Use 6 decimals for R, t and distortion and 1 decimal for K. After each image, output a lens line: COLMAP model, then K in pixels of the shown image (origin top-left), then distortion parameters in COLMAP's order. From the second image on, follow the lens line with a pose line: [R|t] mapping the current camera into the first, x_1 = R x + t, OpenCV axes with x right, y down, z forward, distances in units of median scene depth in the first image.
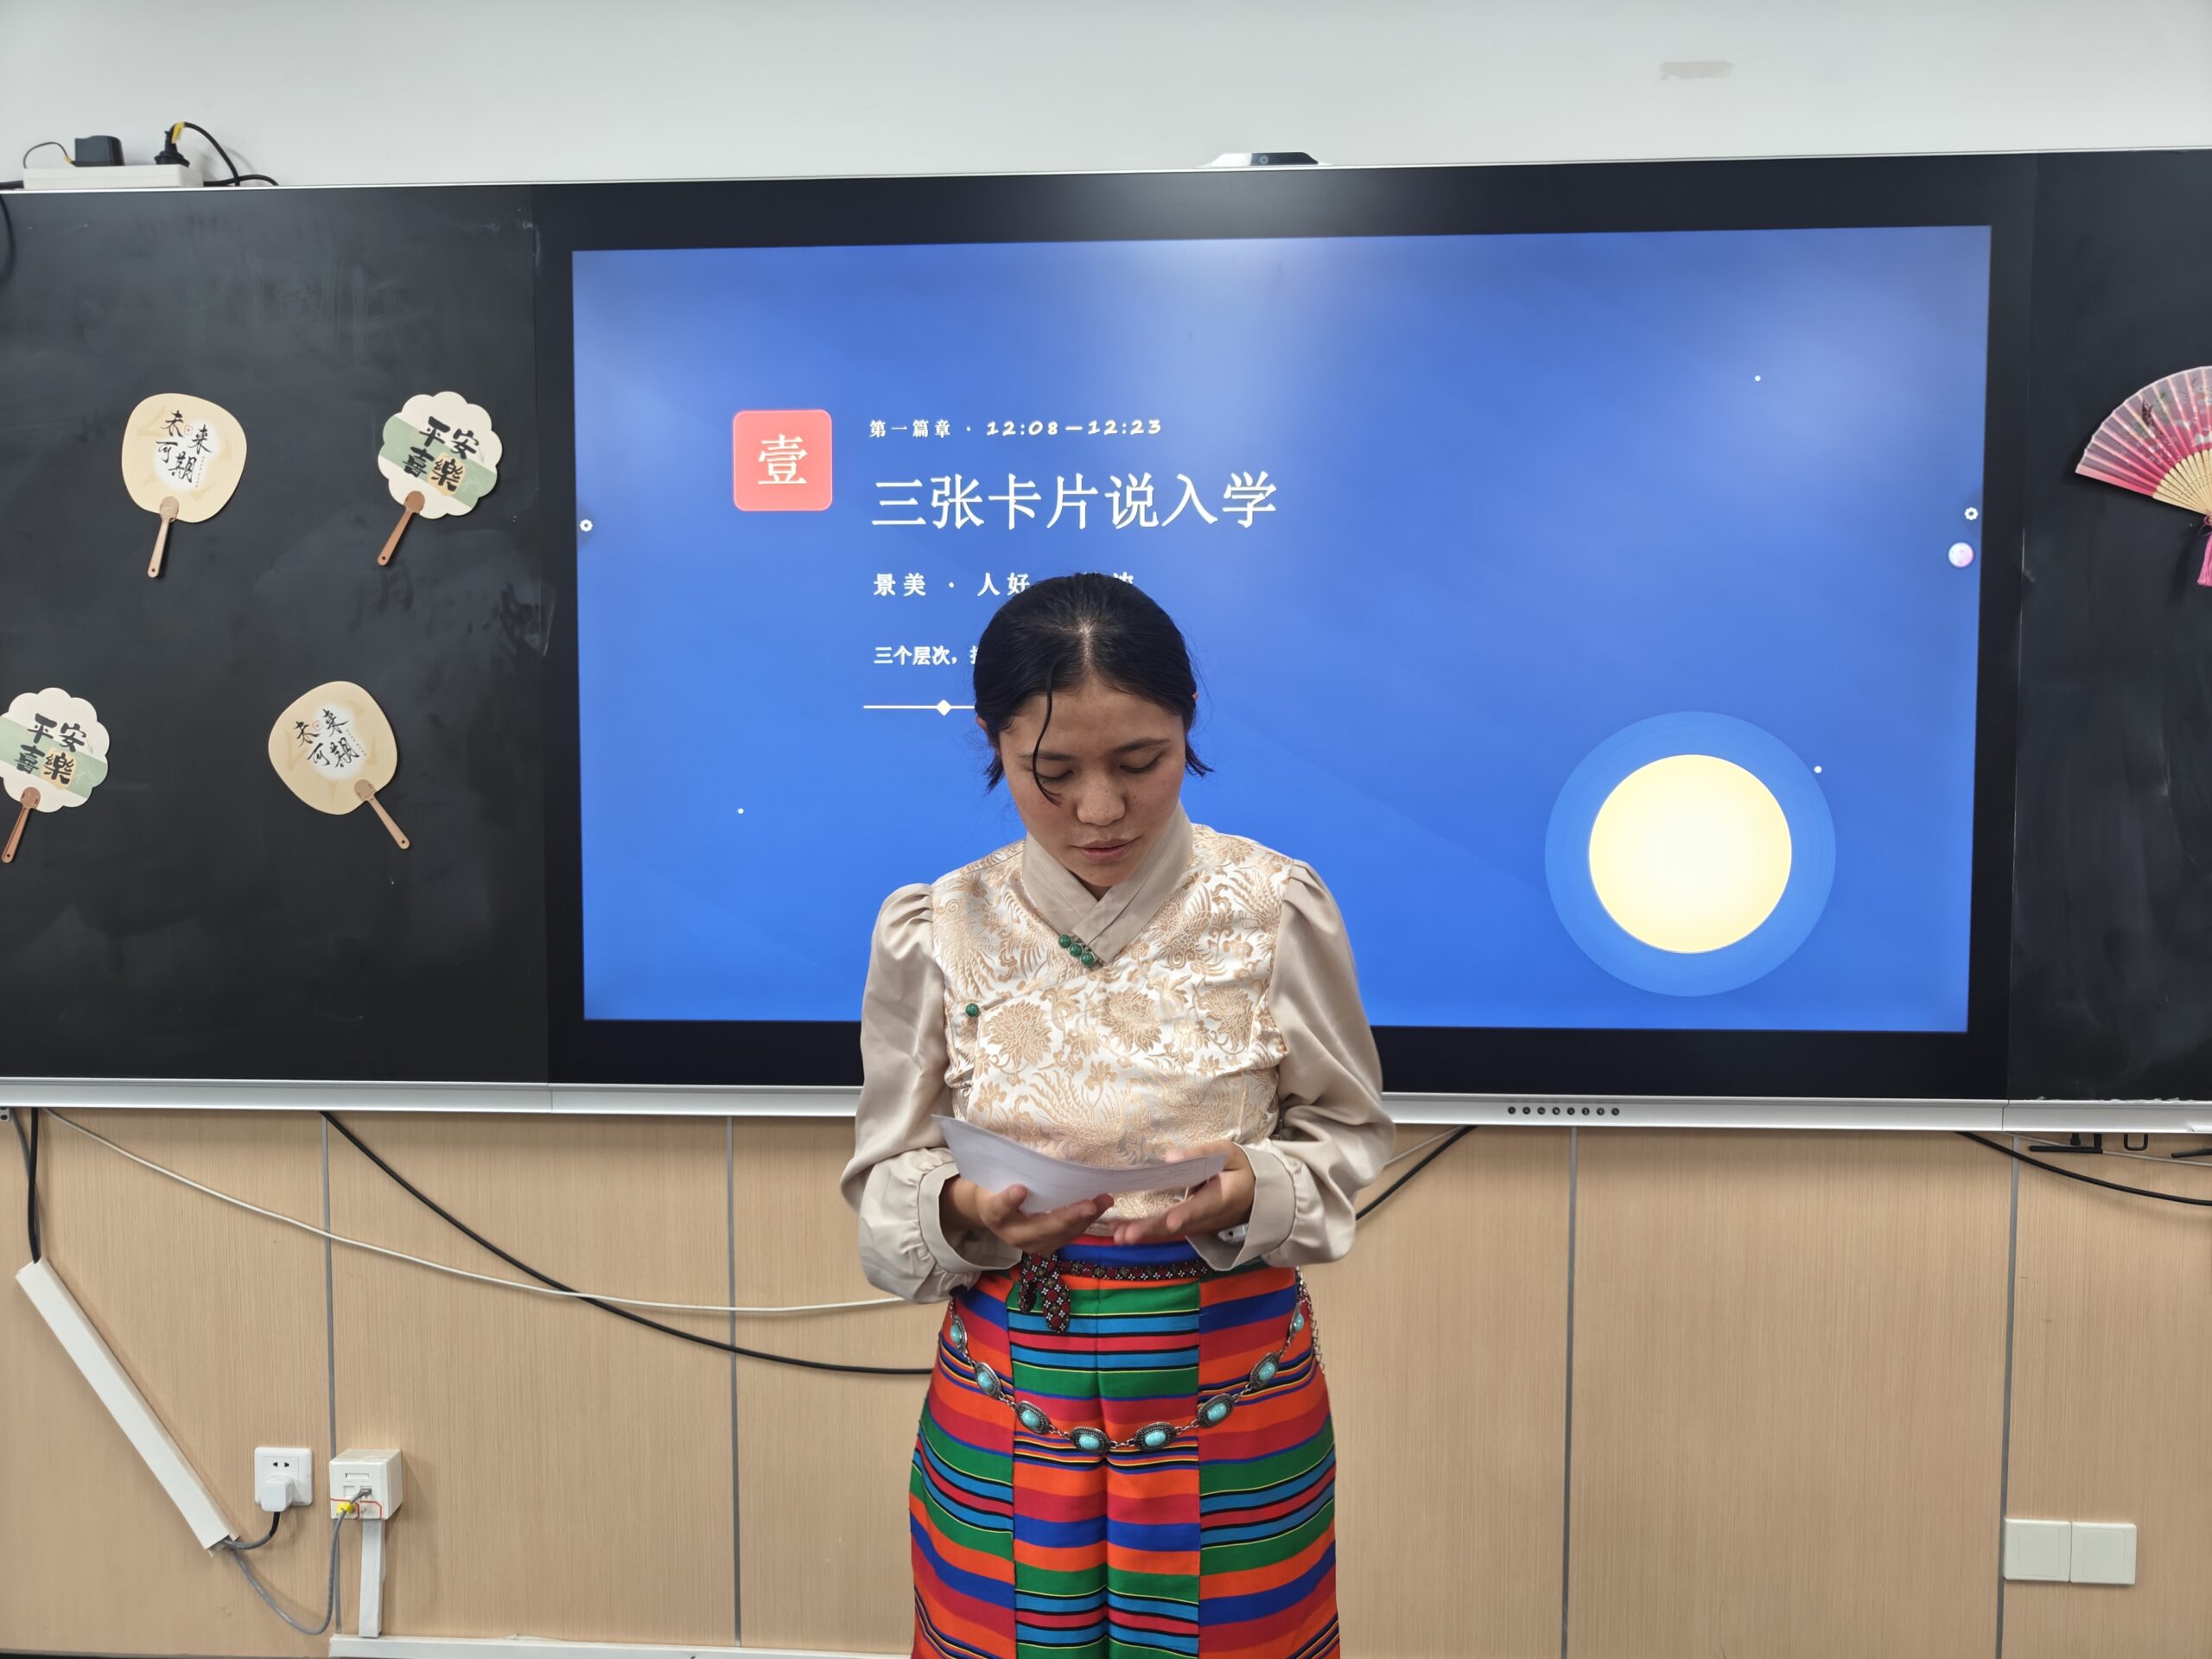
lens RADIAL K [[1550.0, 0, 1078.1], [0, 1550.0, 865.3], [0, 0, 1]] dist [-0.019378, 0.026085]
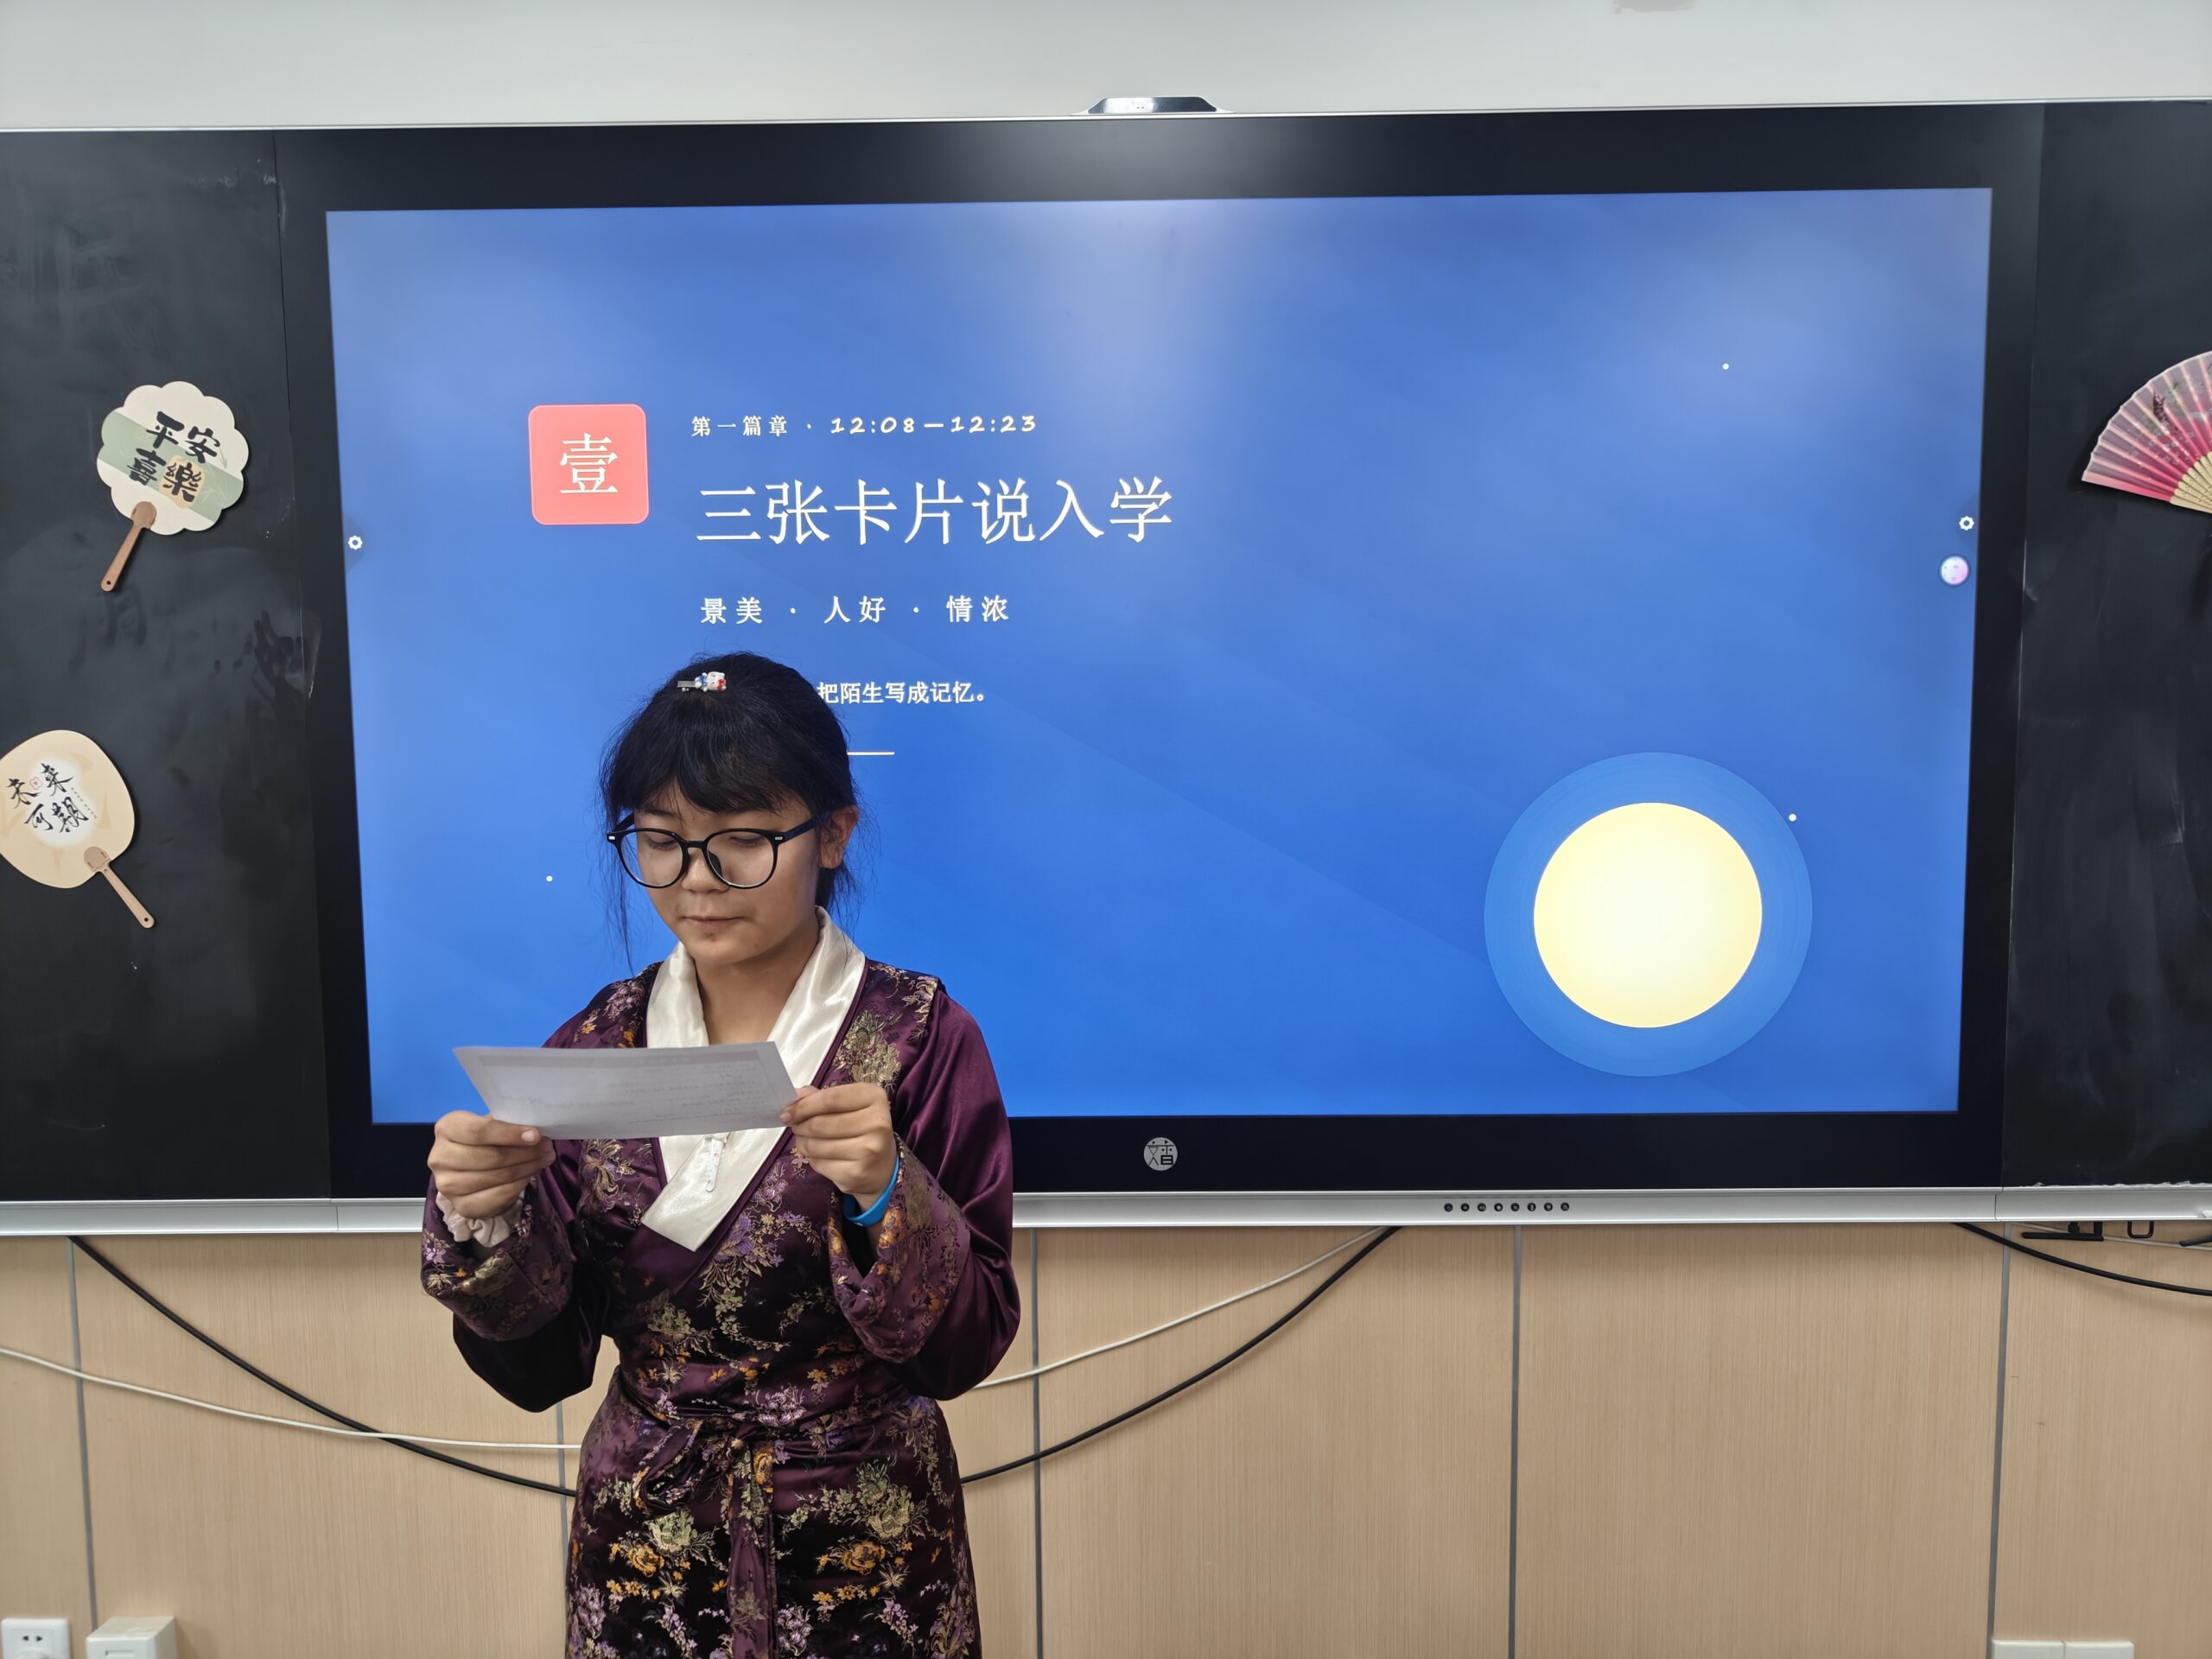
lens RADIAL K [[1550.0, 0, 1087.1], [0, 1550.0, 865.3], [0, 0, 1]] dist [-0.019378, 0.026085]
pose [[0.999042, -0.013553, 0.041617, 0.041889], [0.012247, 0.999429, 0.031479, -0.065695], [-0.042020, -0.030940, 0.998638, 0.139204]]
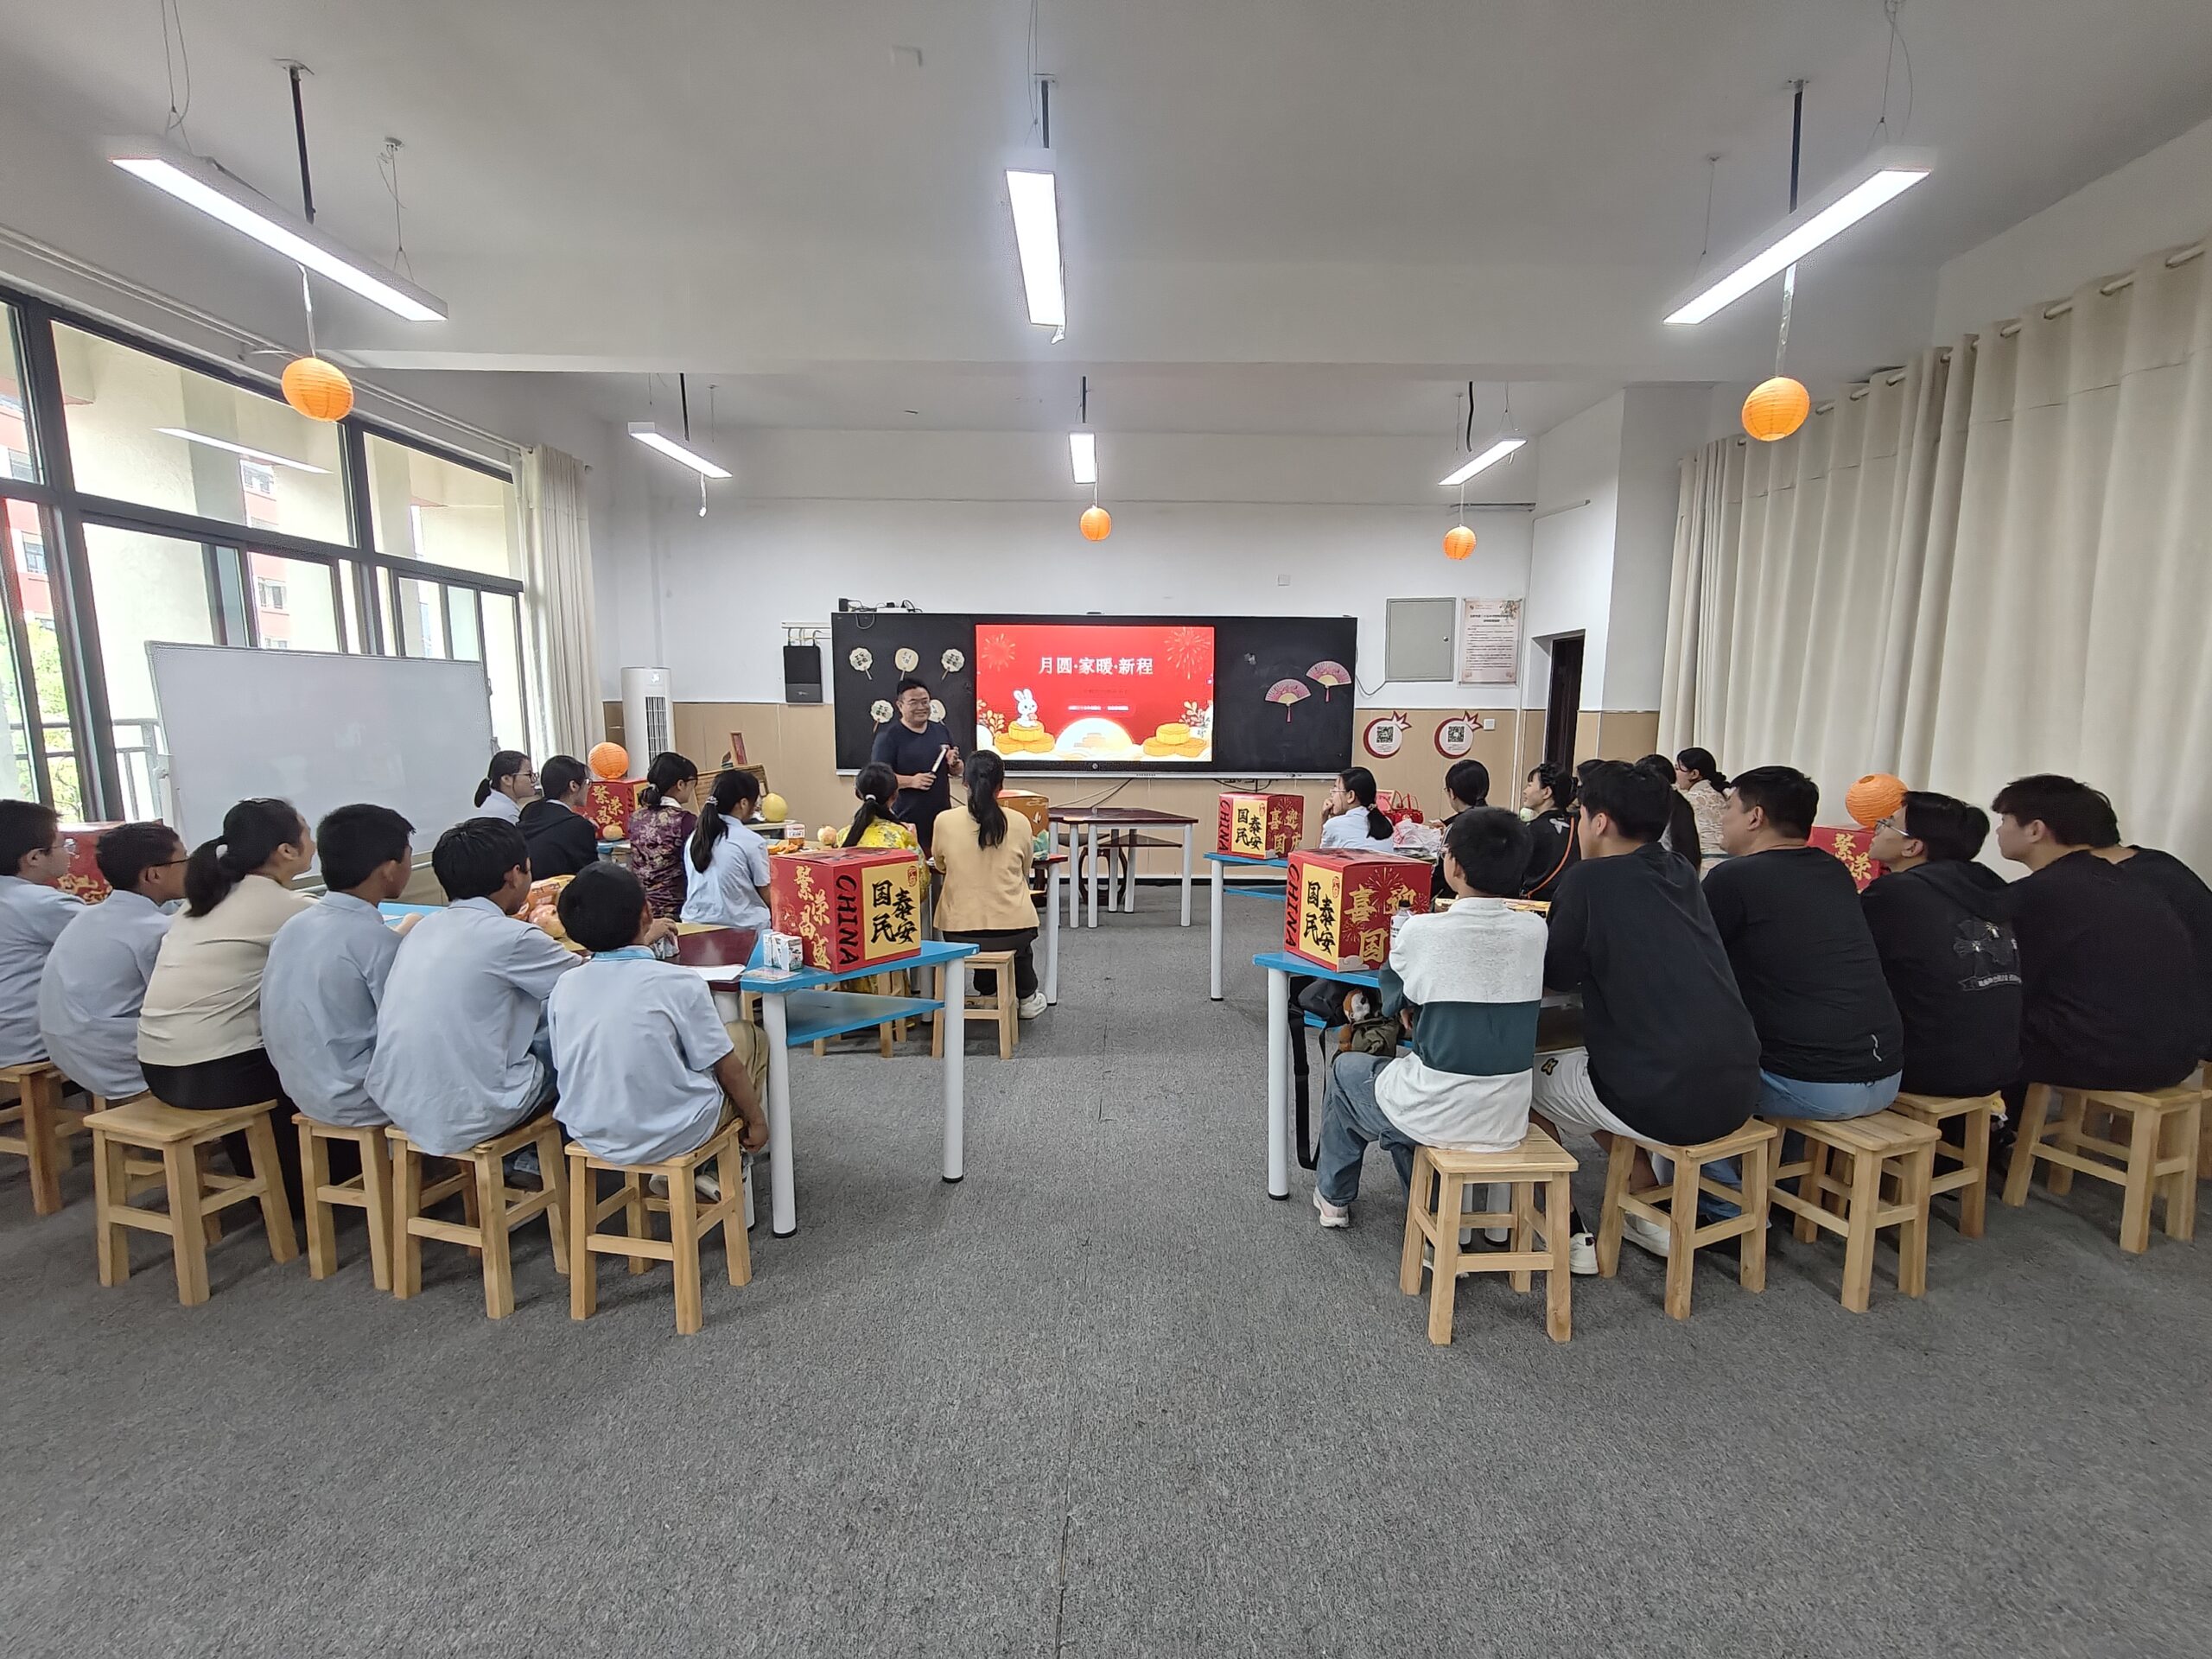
lens RADIAL K [[1065.9, 0, 1151.4], [0, 1065.9, 845.0], [0, 0, 1]] dist [0.054932, 0.000201]
pose [[0.996575, -0.004538, 0.082564, -0.007357], [-0.003839, 0.994877, 0.101018, 0.013465], [-0.082599, -0.100989, 0.991453, -3.079295]]
